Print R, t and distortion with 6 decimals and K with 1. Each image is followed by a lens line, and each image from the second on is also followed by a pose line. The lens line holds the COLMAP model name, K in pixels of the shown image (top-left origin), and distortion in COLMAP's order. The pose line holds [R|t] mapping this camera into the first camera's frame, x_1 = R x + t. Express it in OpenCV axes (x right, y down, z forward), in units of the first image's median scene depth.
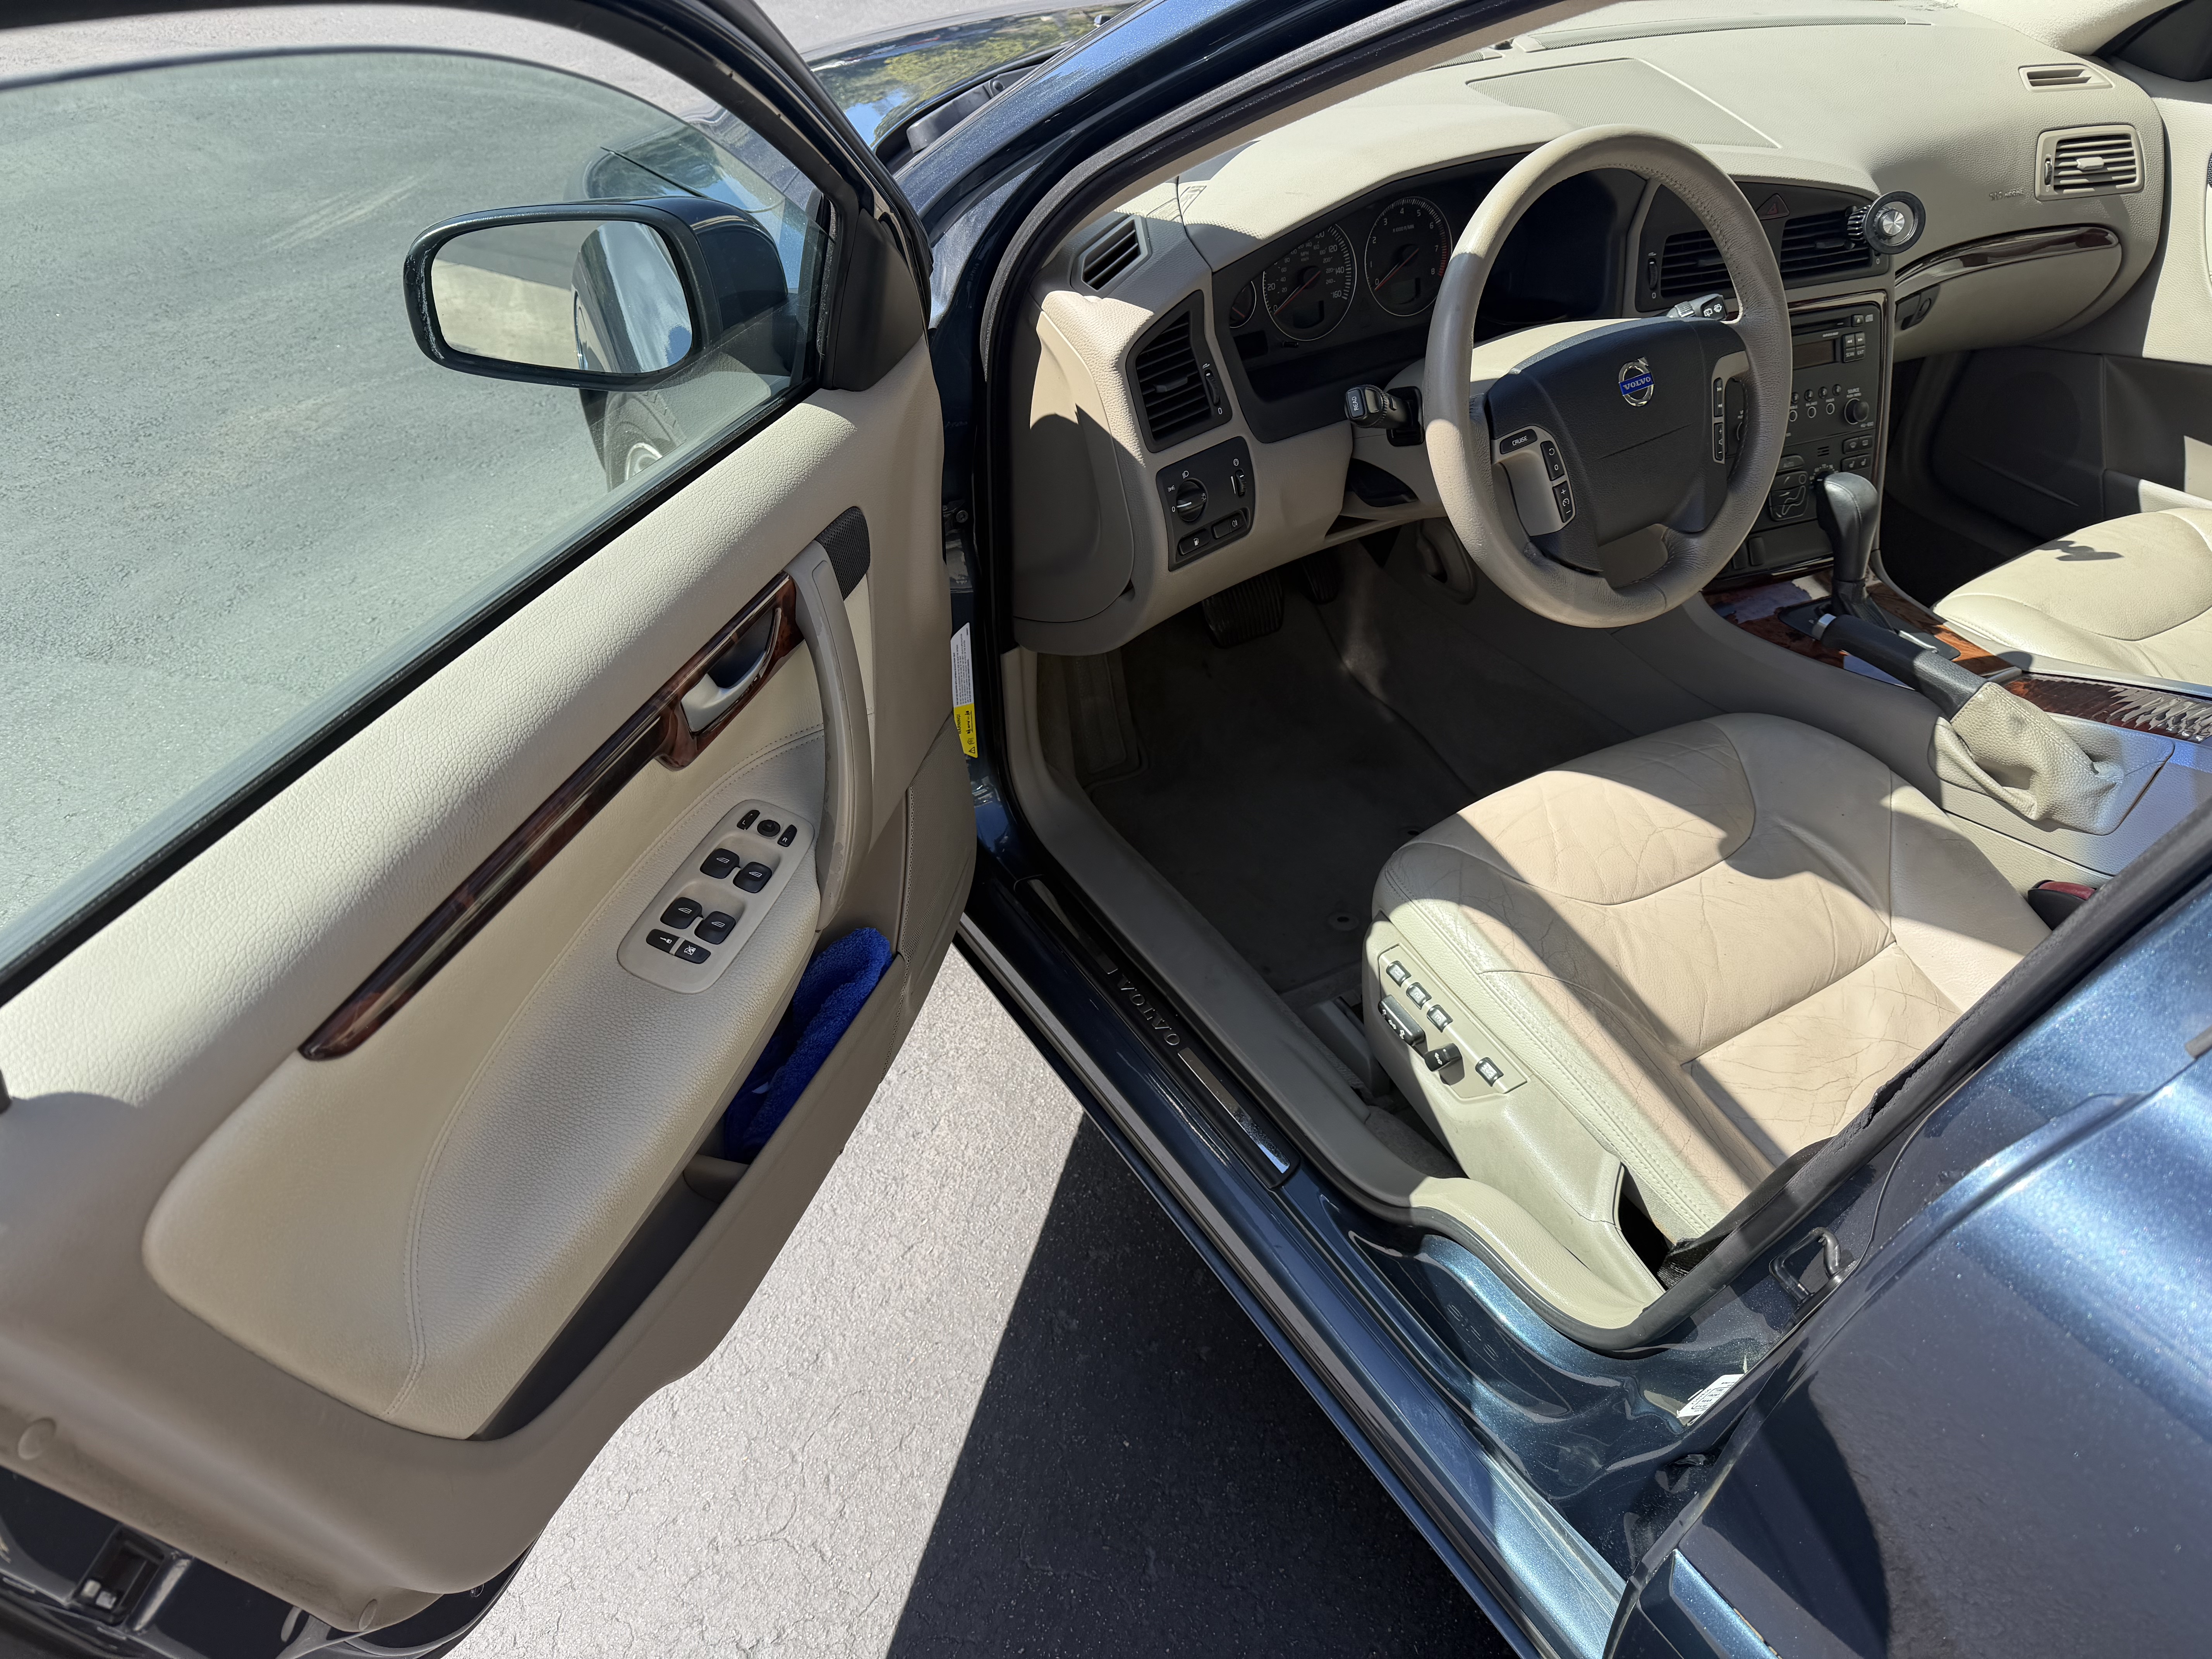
lens RADIAL K [[1579.1, 0, 1105.3], [0, 1579.1, 861.6], [0, 0, 1]] dist [0.050859, -0.064725]
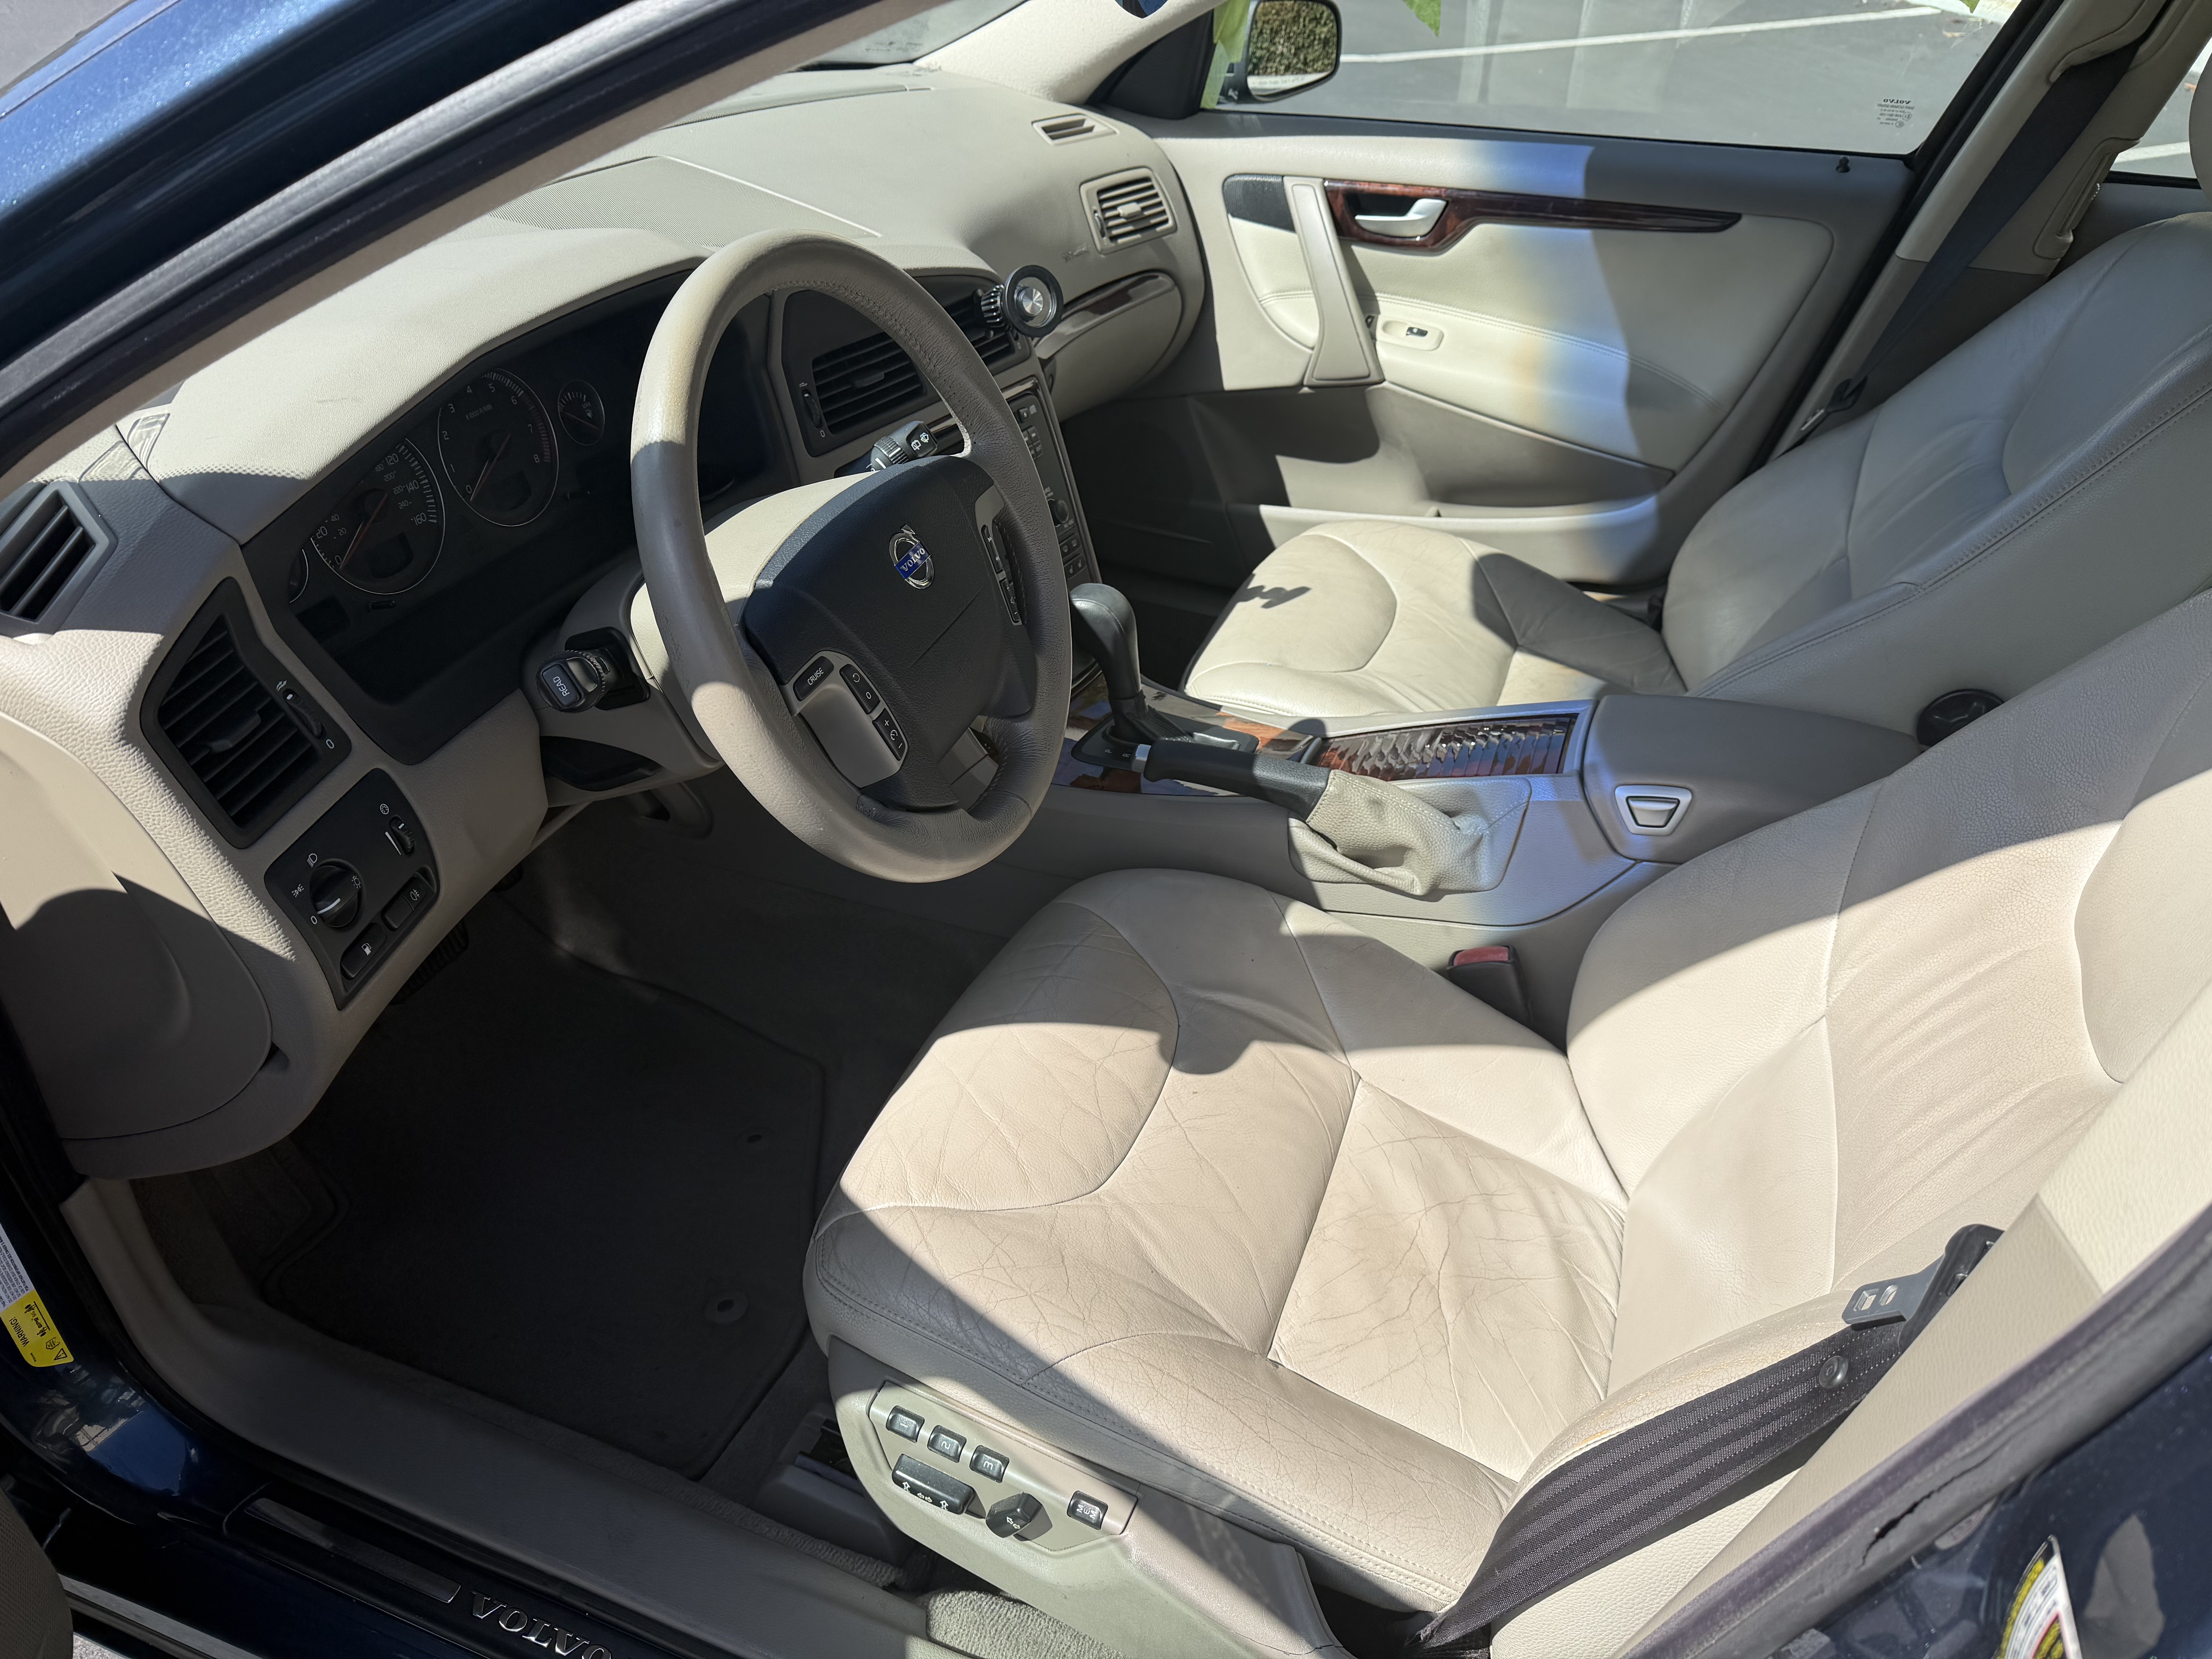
lens RADIAL K [[1579.1, 0, 1115.9], [0, 1579.1, 852.2], [0, 0, 1]] dist [0.050859, -0.064725]
pose [[0.797402, -0.327991, 0.506530, -0.011671], [0.359112, 0.932501, 0.038488, -0.146522], [-0.484963, 0.151211, 0.861363, 0.292855]]
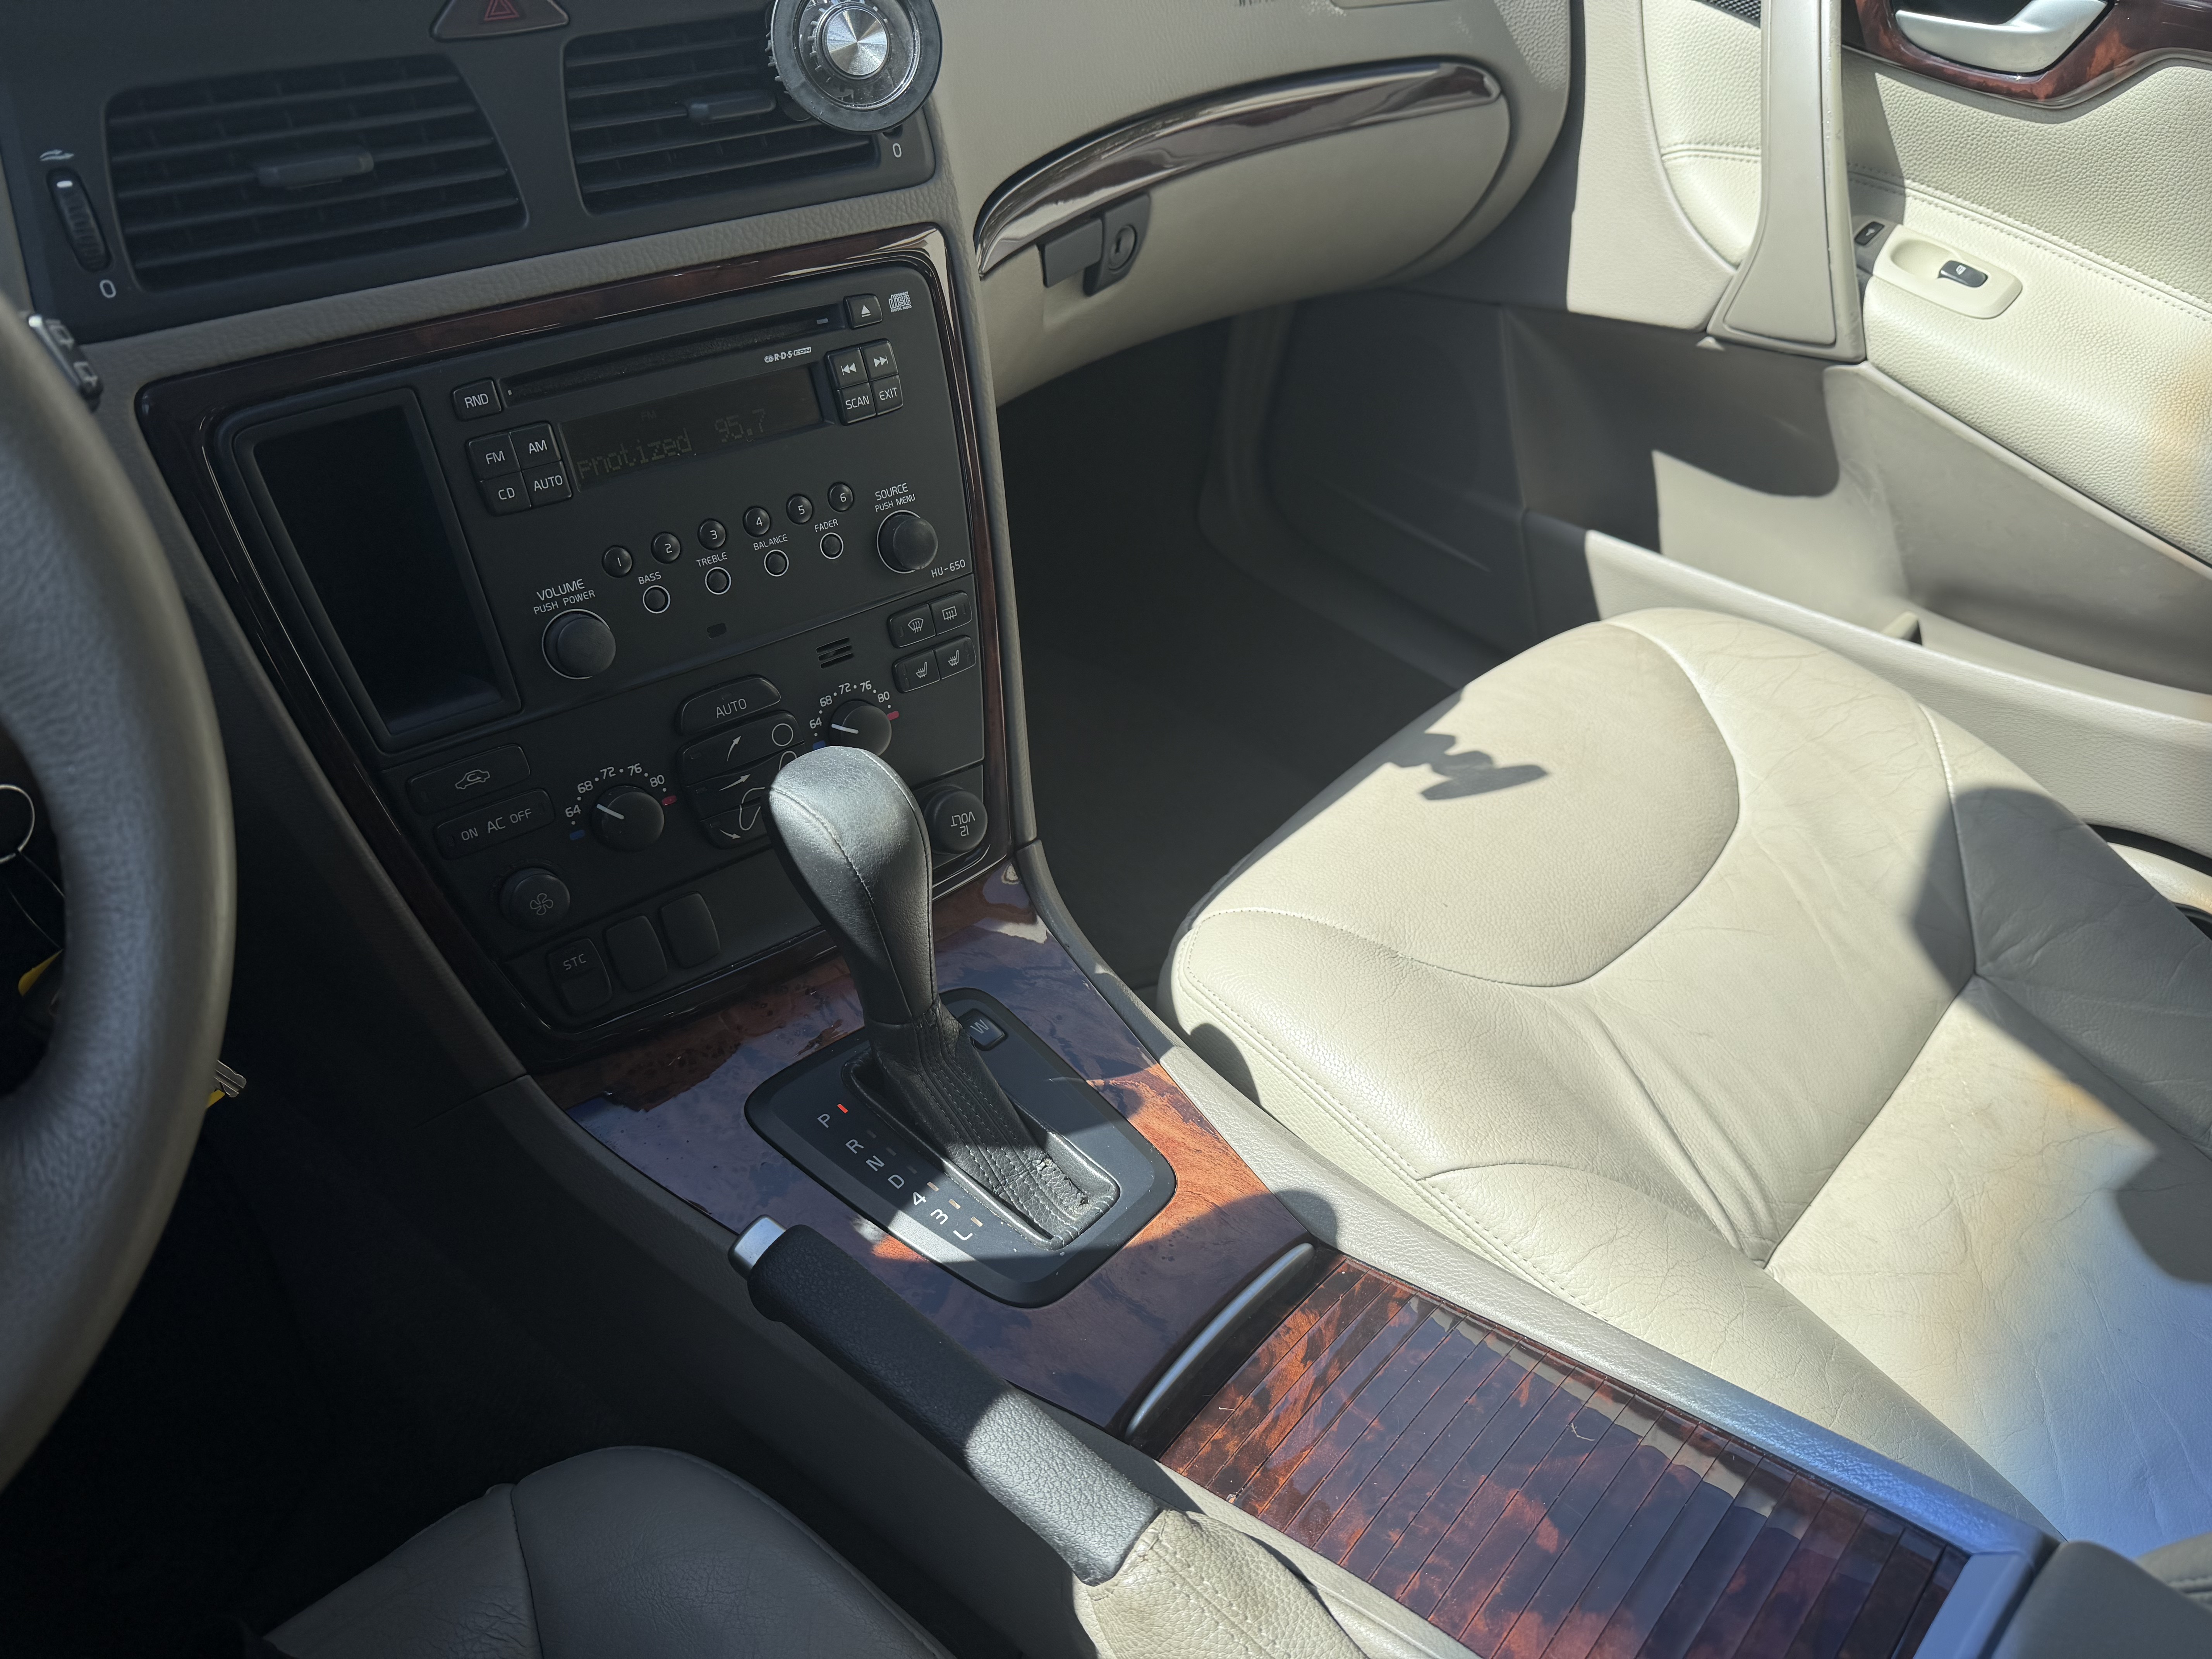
lens RADIAL K [[1579.1, 0, 1131.3], [0, 1579.1, 840.4], [0, 0, 1]] dist [0.050859, -0.064725]
pose [[0.961774, -0.129214, 0.241442, 0.484352], [0.116763, 0.991014, 0.065245, -0.262591], [-0.247703, -0.034560, 0.968219, 0.691729]]
